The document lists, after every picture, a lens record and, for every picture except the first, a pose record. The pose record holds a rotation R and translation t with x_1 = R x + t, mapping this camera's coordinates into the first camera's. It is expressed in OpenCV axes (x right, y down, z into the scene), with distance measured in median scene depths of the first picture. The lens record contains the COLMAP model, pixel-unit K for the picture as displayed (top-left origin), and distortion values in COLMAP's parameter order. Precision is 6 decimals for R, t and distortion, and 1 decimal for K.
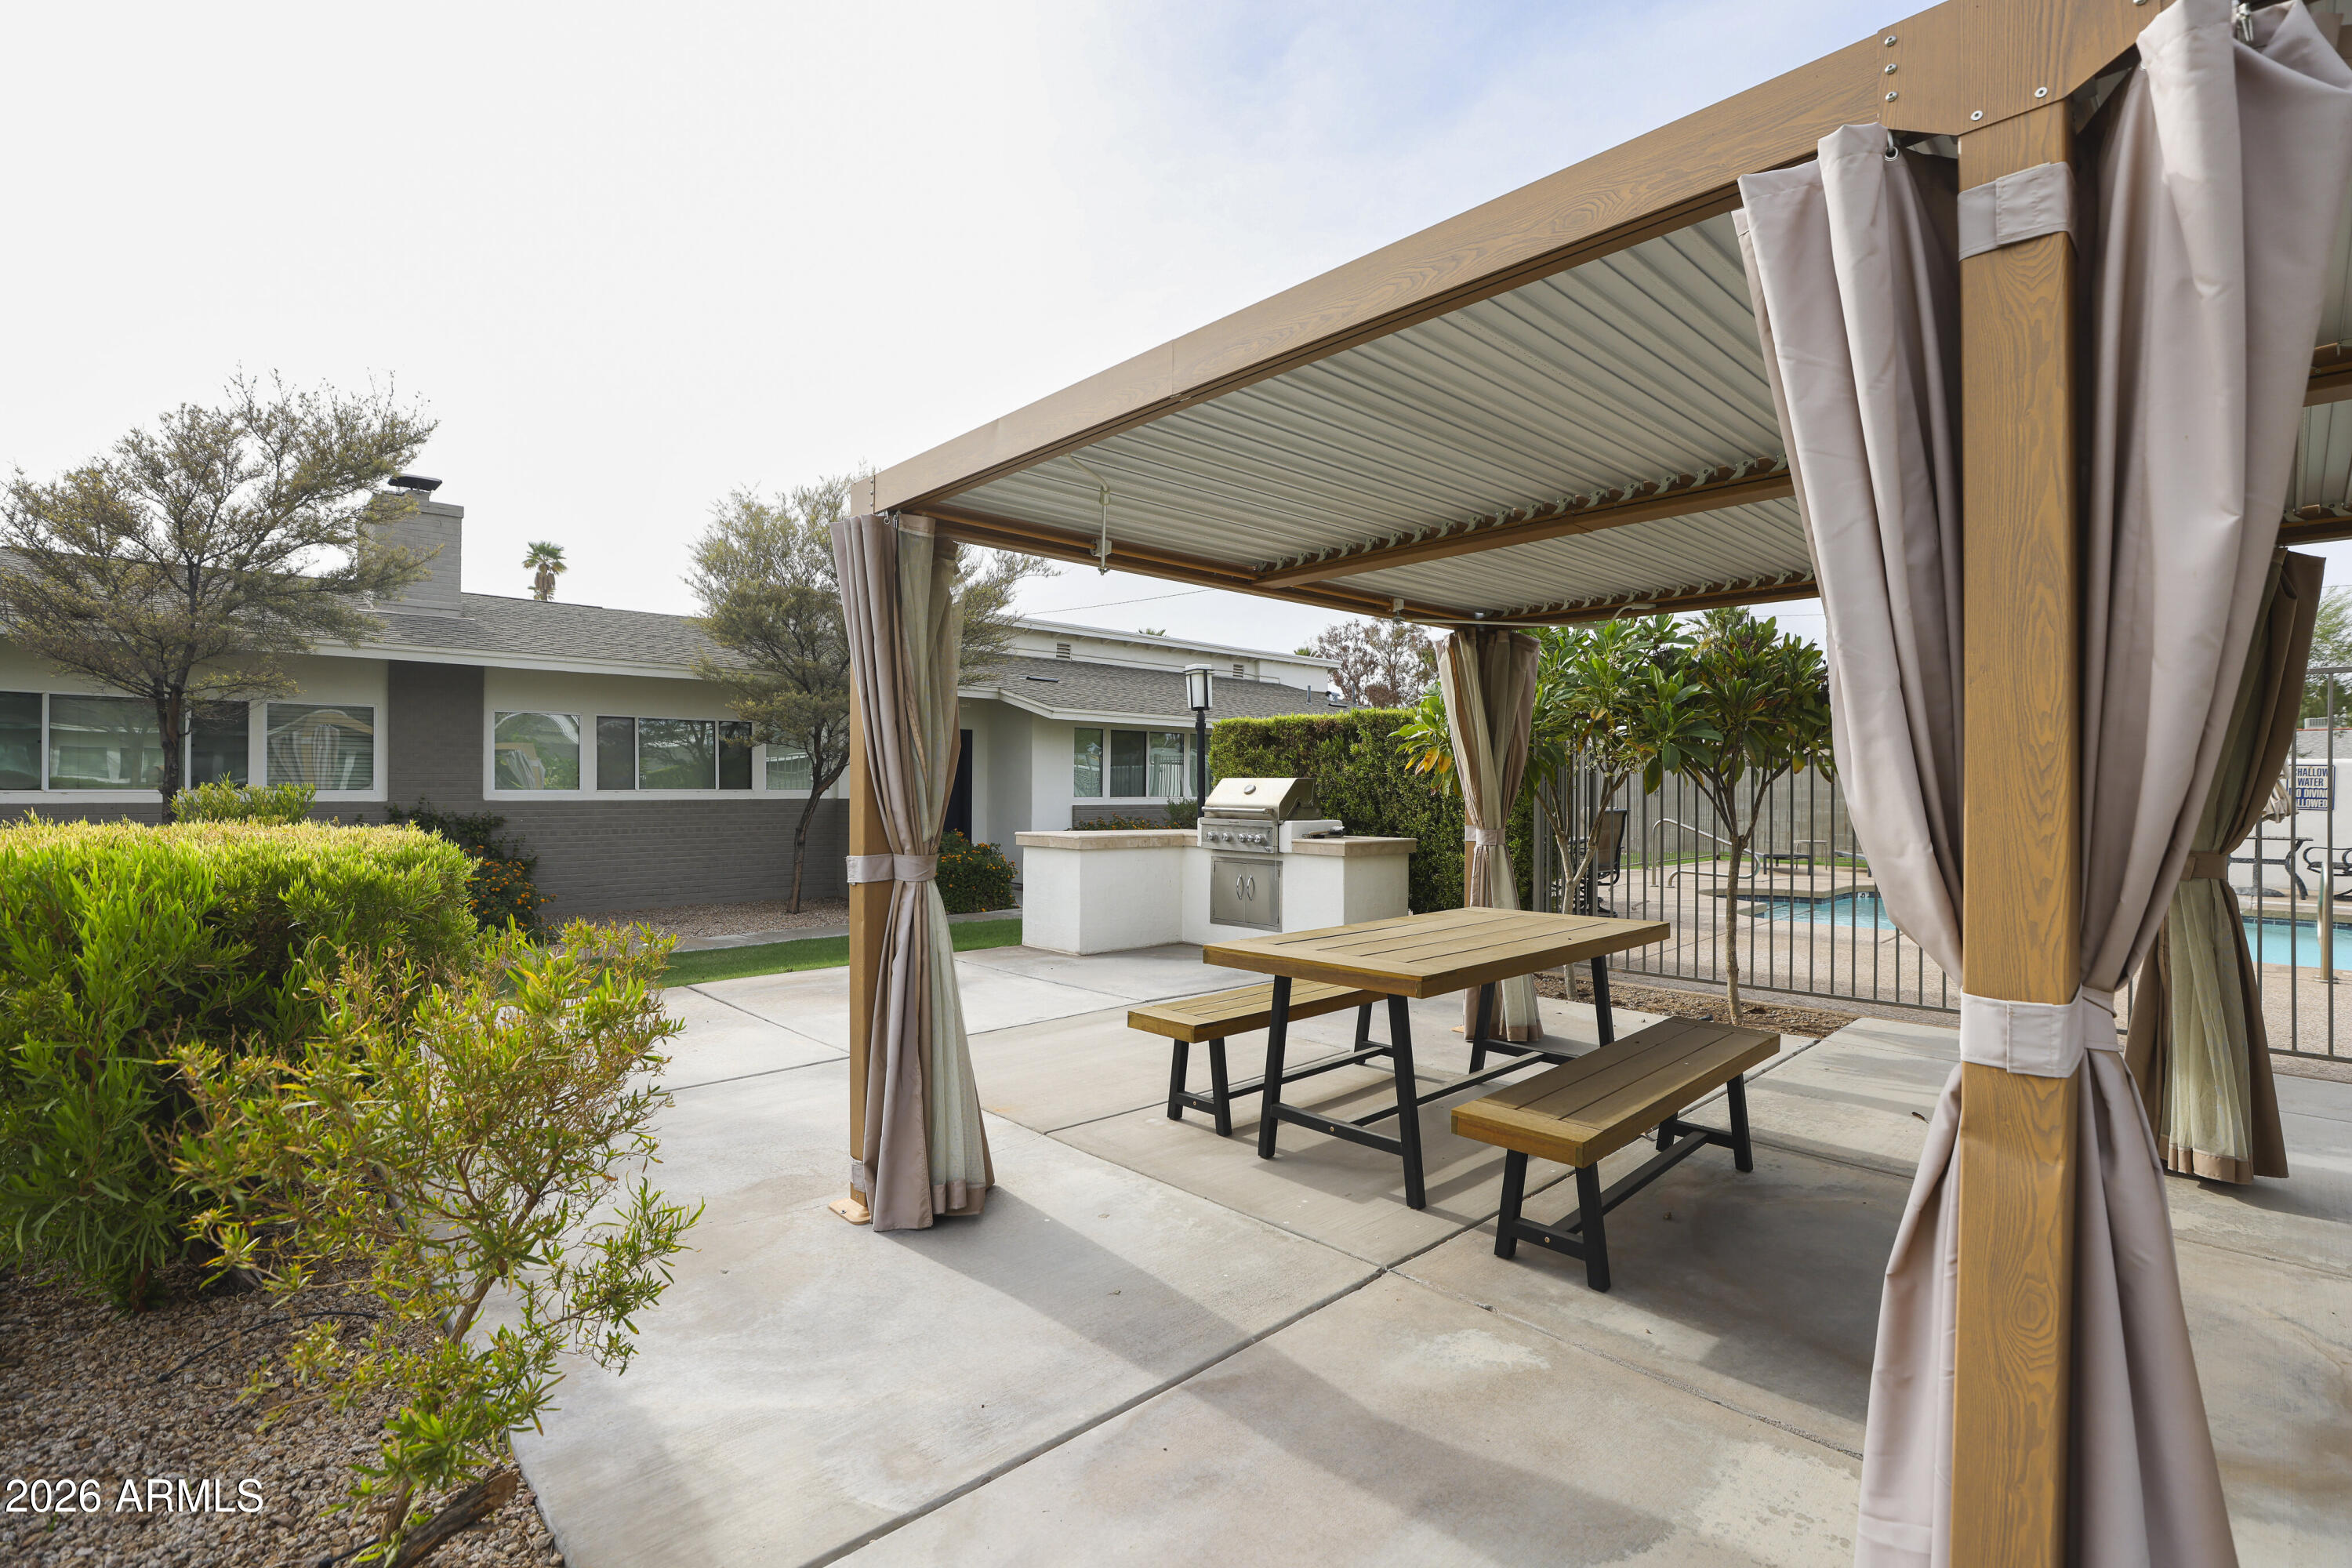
lens RADIAL K [[1070.5, 0, 1176.0], [0, 1070.5, 784.0], [0, 0, 1]] dist [-0.042688, 0.013559]
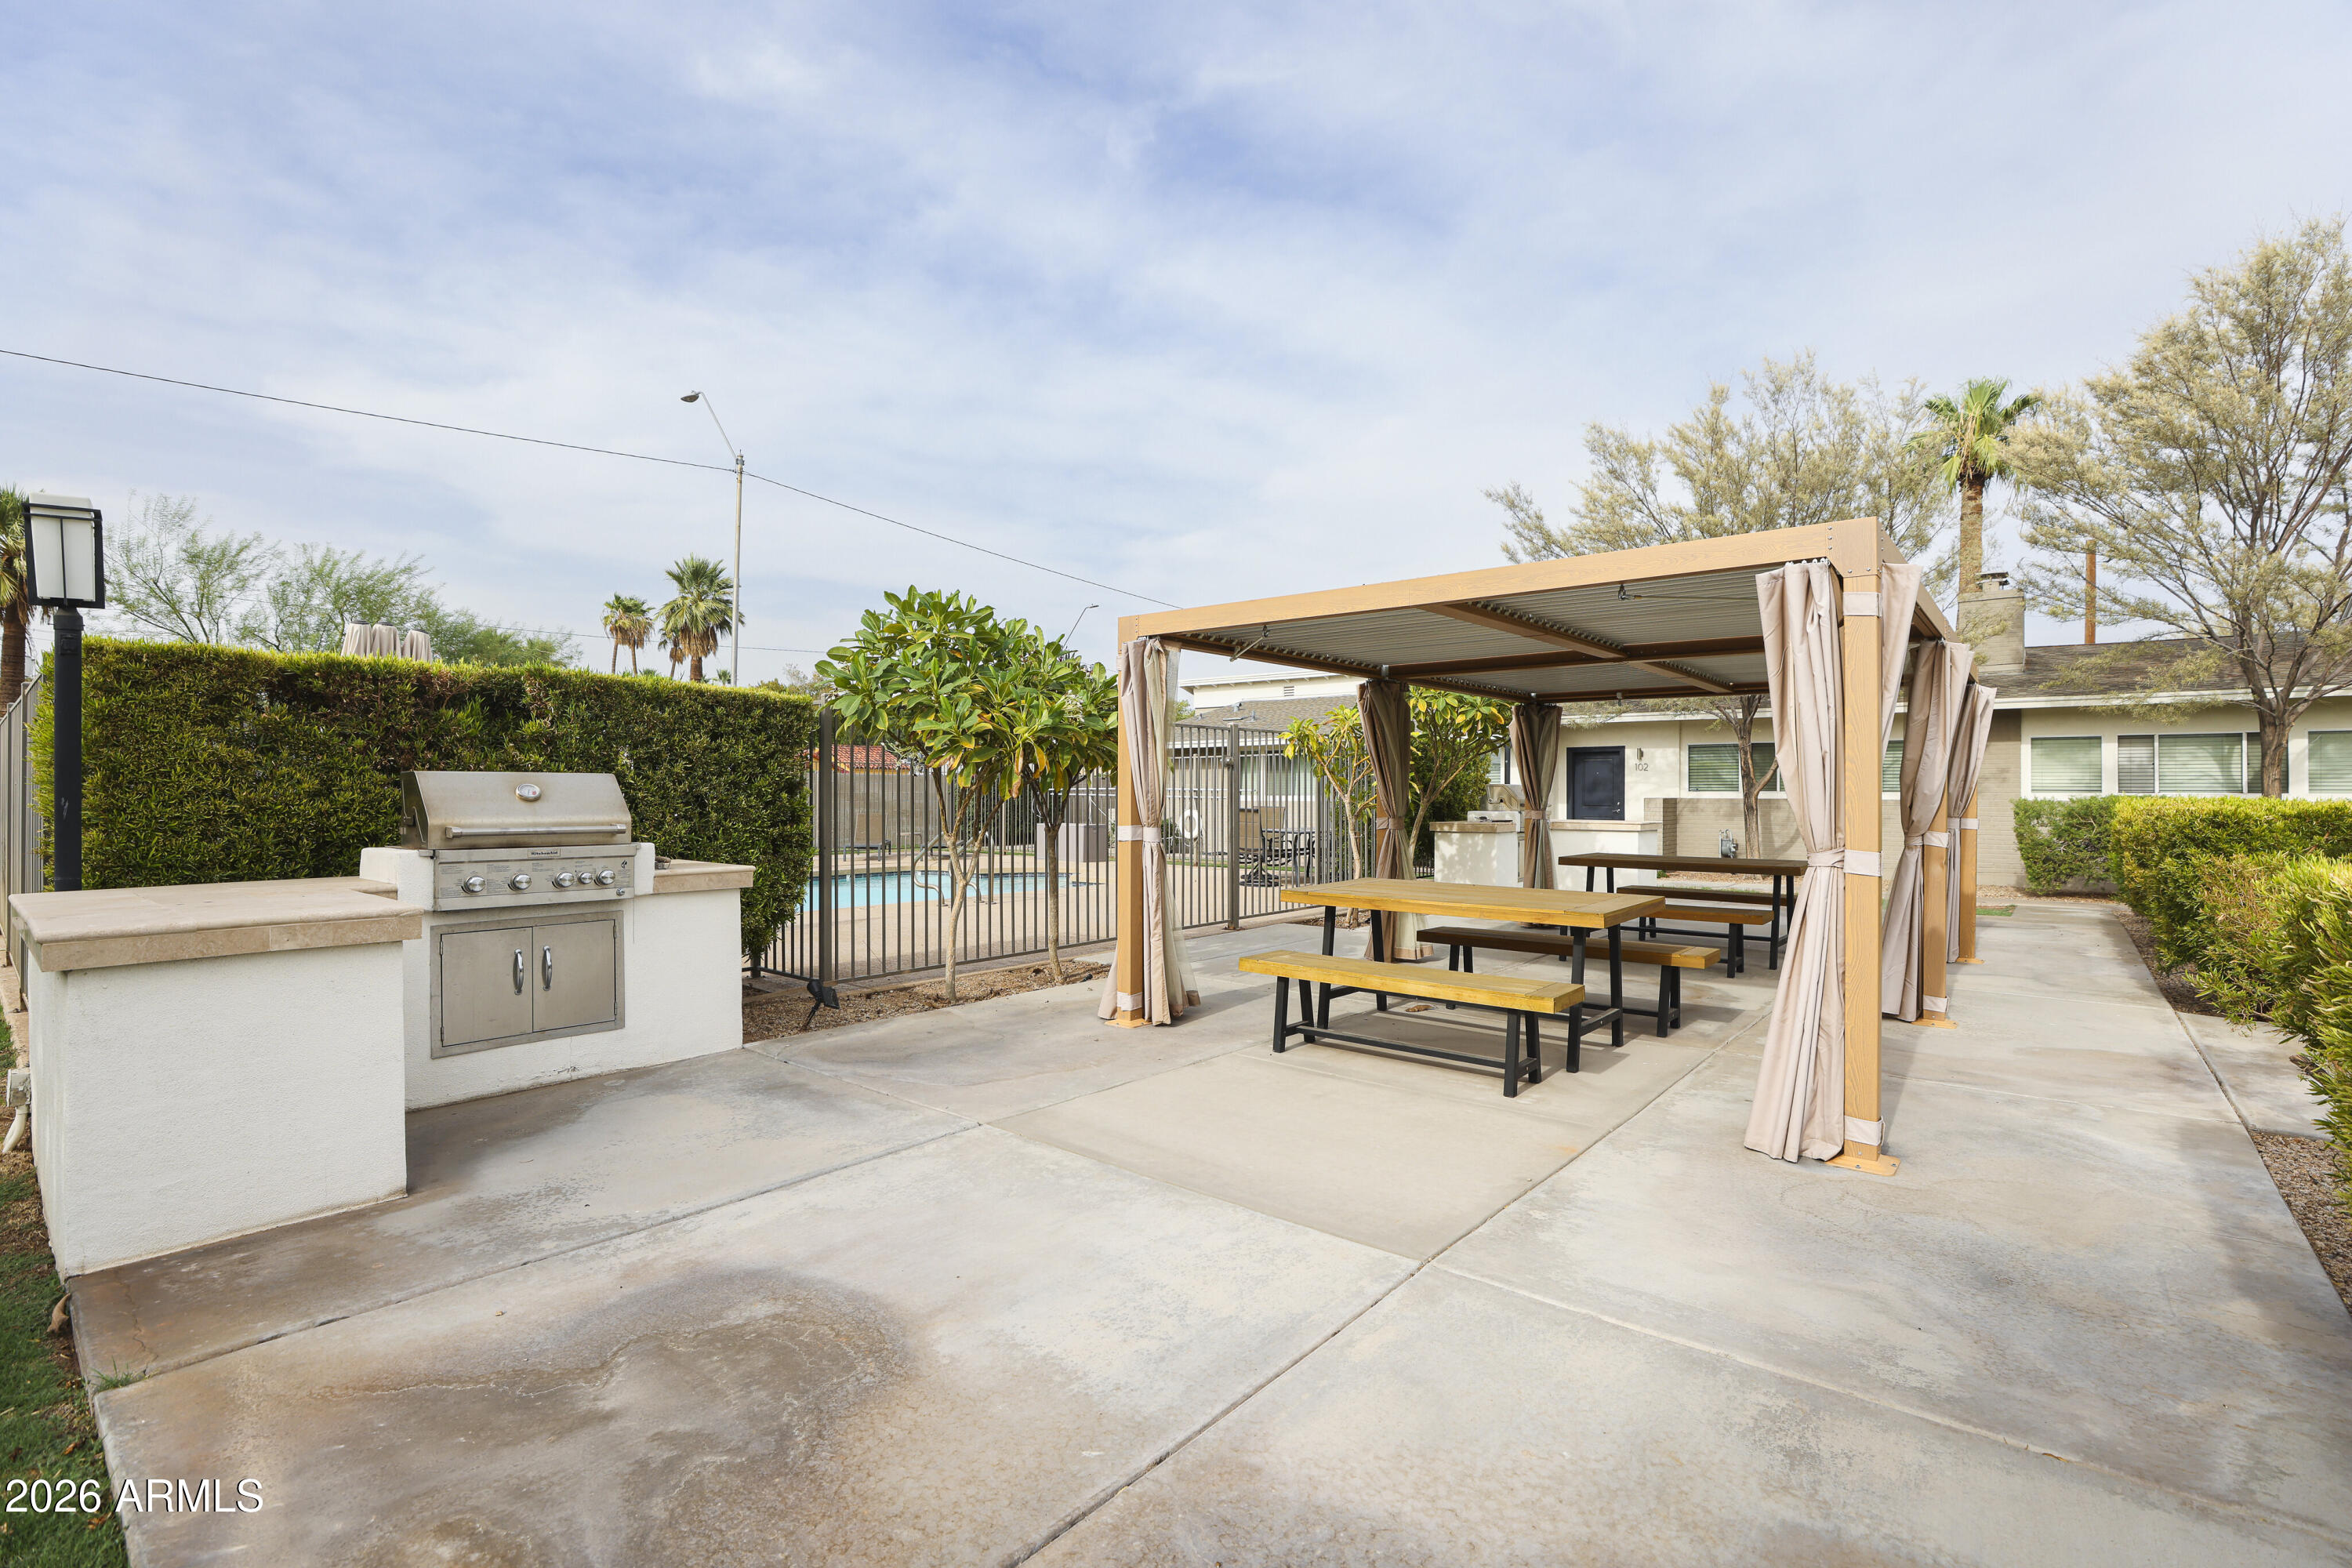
lens RADIAL K [[1070.5, 0, 1176.0], [0, 1070.5, 784.0], [0, 0, 1]] dist [-0.042688, 0.013559]
pose [[-0.115957, -0.004395, 0.993245, -0.435720], [-0.004282, 0.999983, 0.003925, -0.002754], [-0.993245, -0.003798, -0.115974, 0.615883]]
